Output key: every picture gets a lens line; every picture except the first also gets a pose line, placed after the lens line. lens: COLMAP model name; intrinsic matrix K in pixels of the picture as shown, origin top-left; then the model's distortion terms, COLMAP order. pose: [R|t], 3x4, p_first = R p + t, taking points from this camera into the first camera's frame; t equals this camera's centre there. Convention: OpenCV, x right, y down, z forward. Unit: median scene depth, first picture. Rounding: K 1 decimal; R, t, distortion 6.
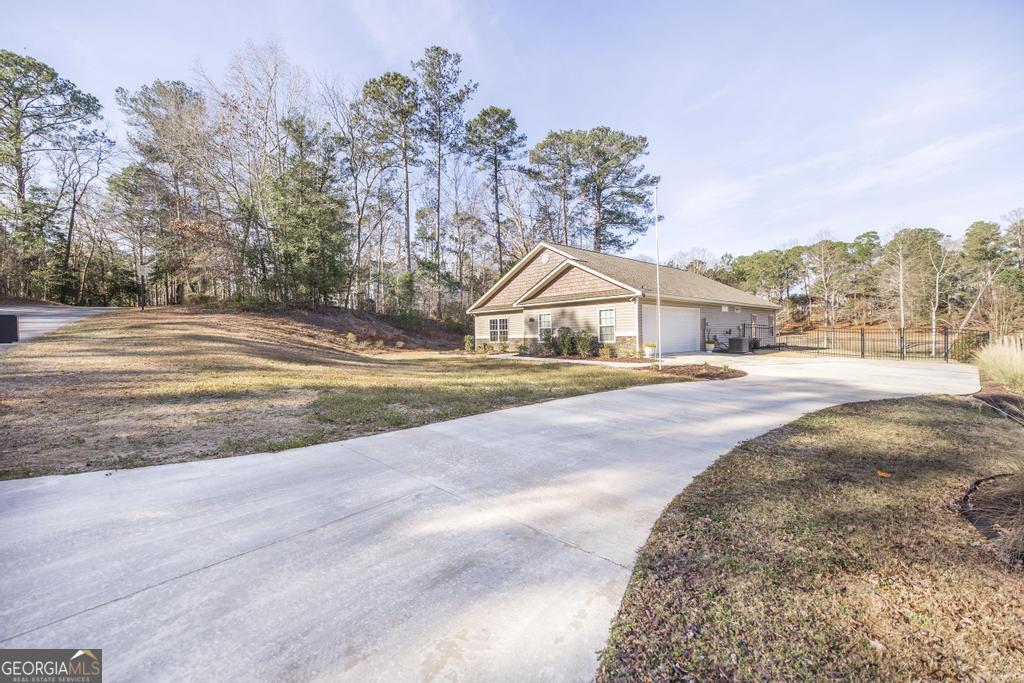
lens RADIAL K [[432.4, 0, 515.1], [0, 432.4, 338.1], [0, 0, 1]] dist [-0.001592, -0.000267]
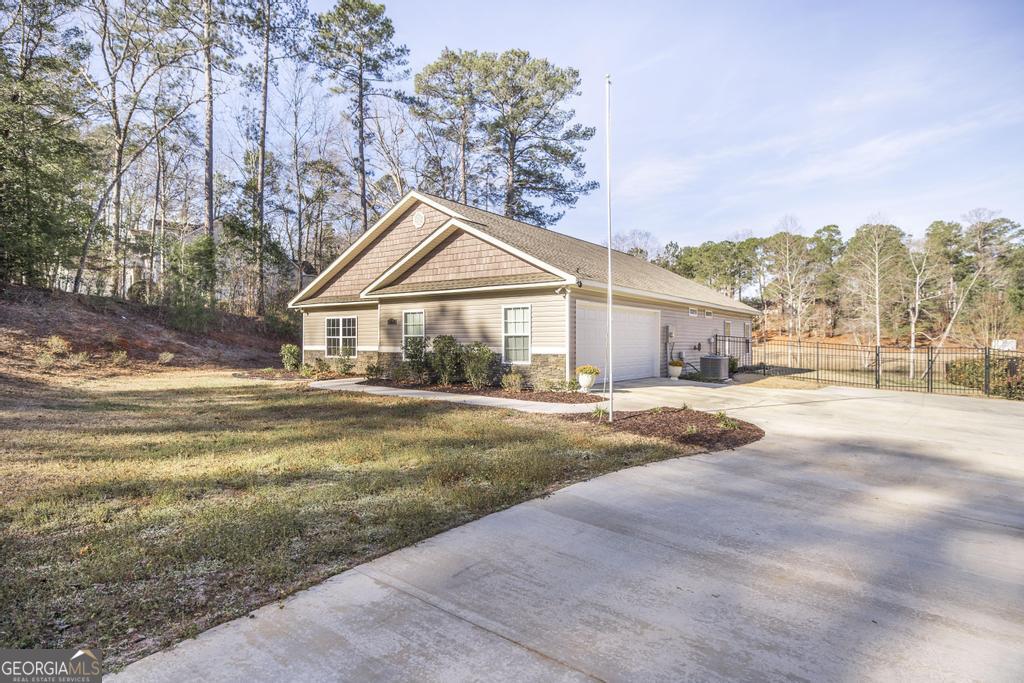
lens RADIAL K [[554.3, 0, 511.5], [0, 554.3, 342.6], [0, 0, 1]] dist [0.000475, 0.000145]
pose [[0.981670, 0.018038, 0.189733, 0.028382], [-0.017573, 0.999837, -0.004131, -0.006774], [-0.189777, 0.000721, 0.981827, 0.119545]]
